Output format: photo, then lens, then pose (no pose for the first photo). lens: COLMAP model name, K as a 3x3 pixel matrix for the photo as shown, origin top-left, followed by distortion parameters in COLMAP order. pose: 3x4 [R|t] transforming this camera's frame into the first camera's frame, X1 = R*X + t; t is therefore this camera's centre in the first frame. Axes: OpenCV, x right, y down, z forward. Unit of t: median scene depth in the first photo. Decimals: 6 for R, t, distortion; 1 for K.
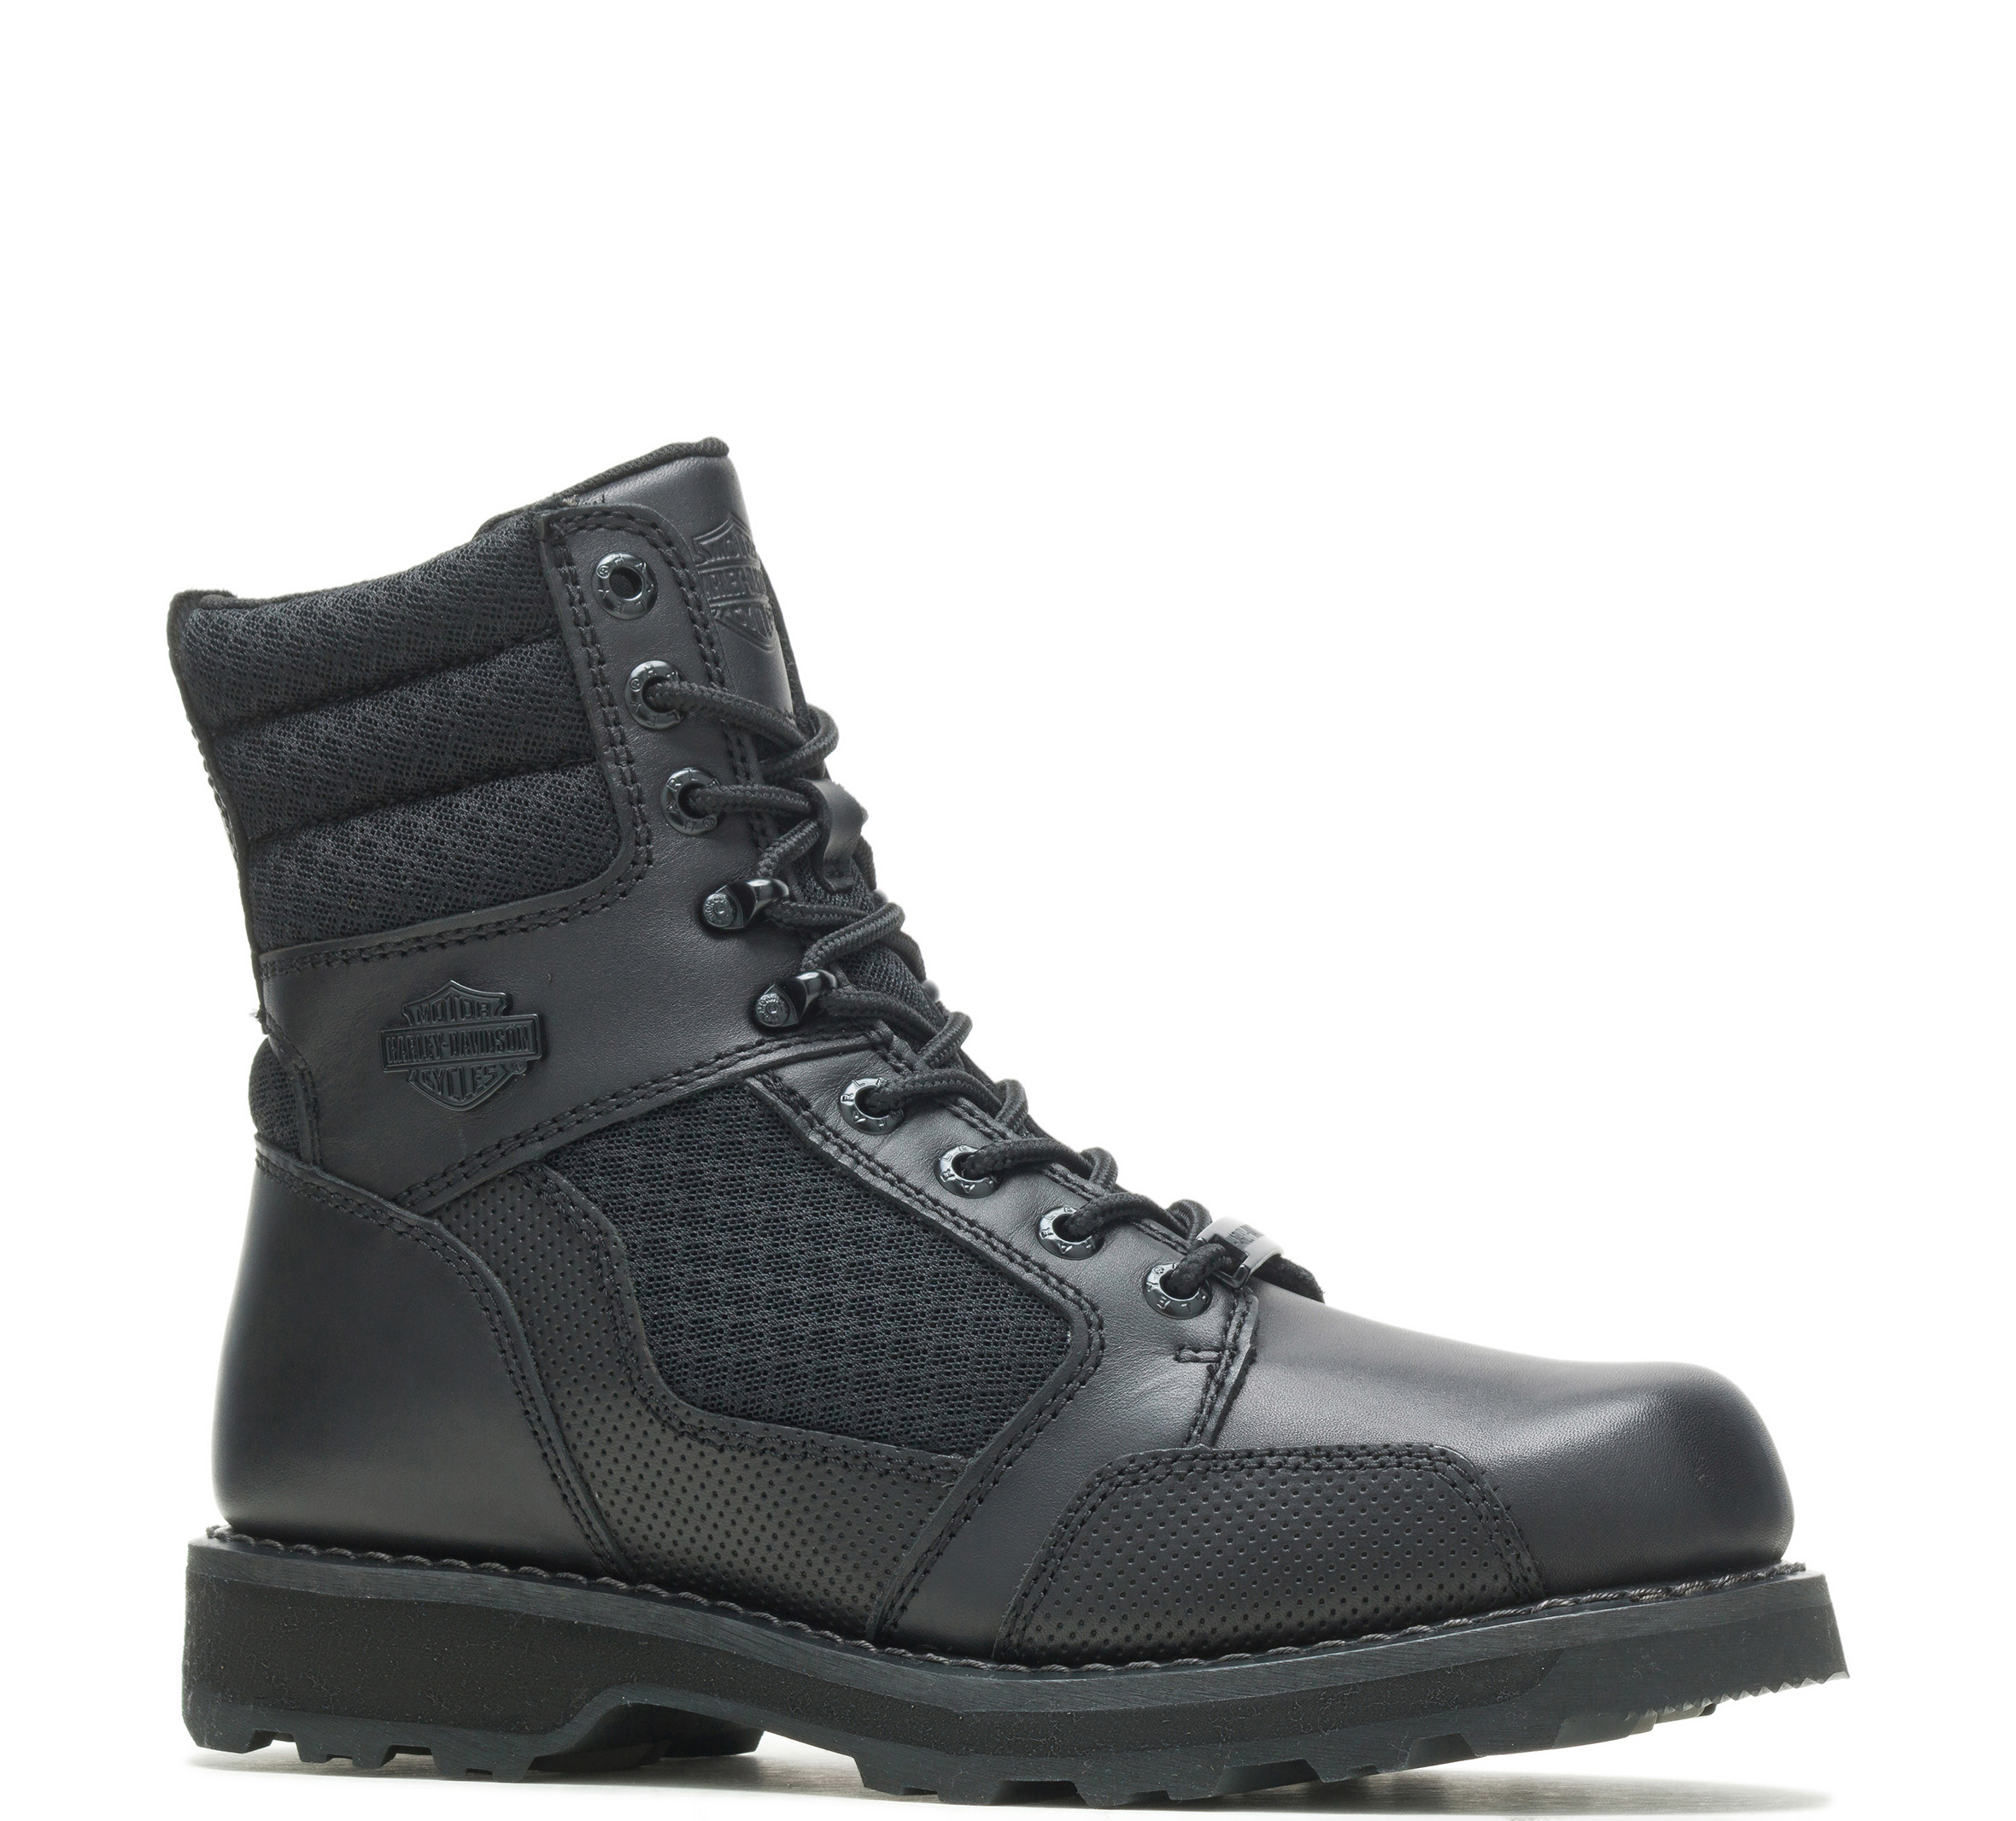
lens RADIAL K [[9235.0, 0, 1008.4], [0, 9235.0, 912.8], [0, 0, 1]] dist [0.431659, 0.000000]
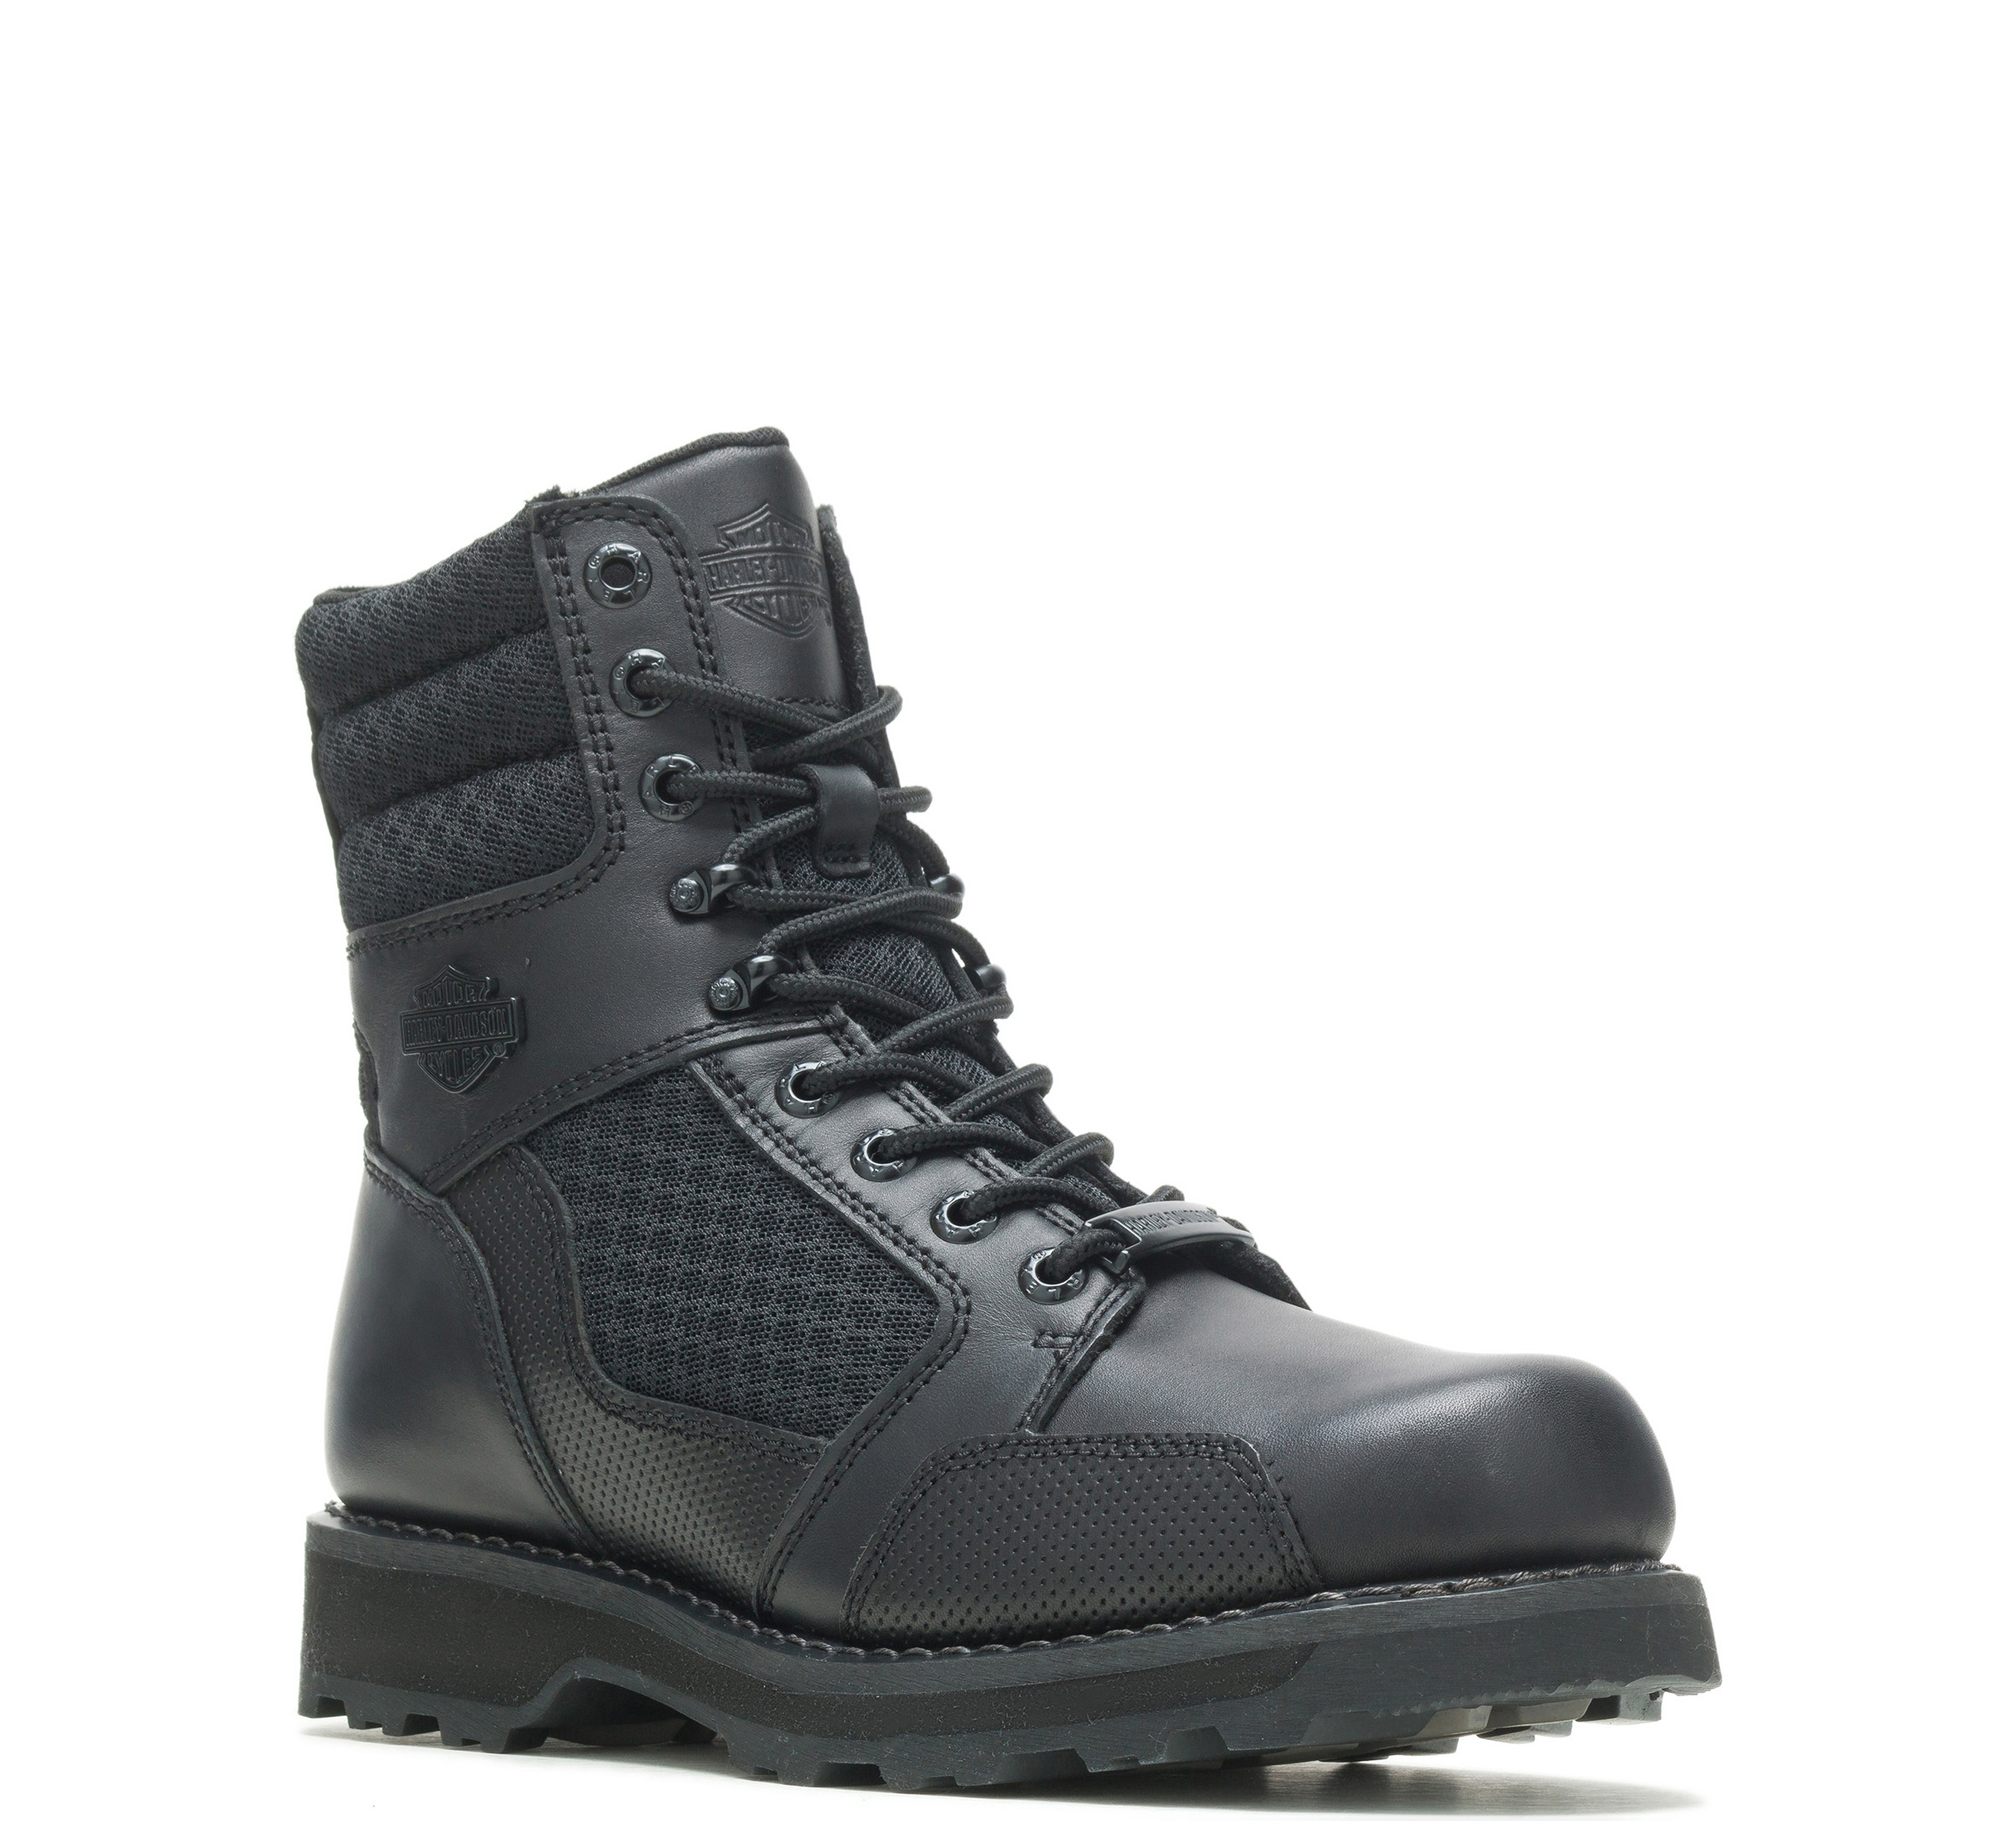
lens RADIAL K [[9235.0, 0, 1007.4], [0, 9235.0, 907.1], [0, 0, 1]] dist [0.431659, 0.000000]
pose [[0.940760, -0.003272, -0.339057, 0.347768], [0.003192, 0.999995, -0.000792, 0.001937], [0.339058, -0.000337, 0.940766, 0.062282]]
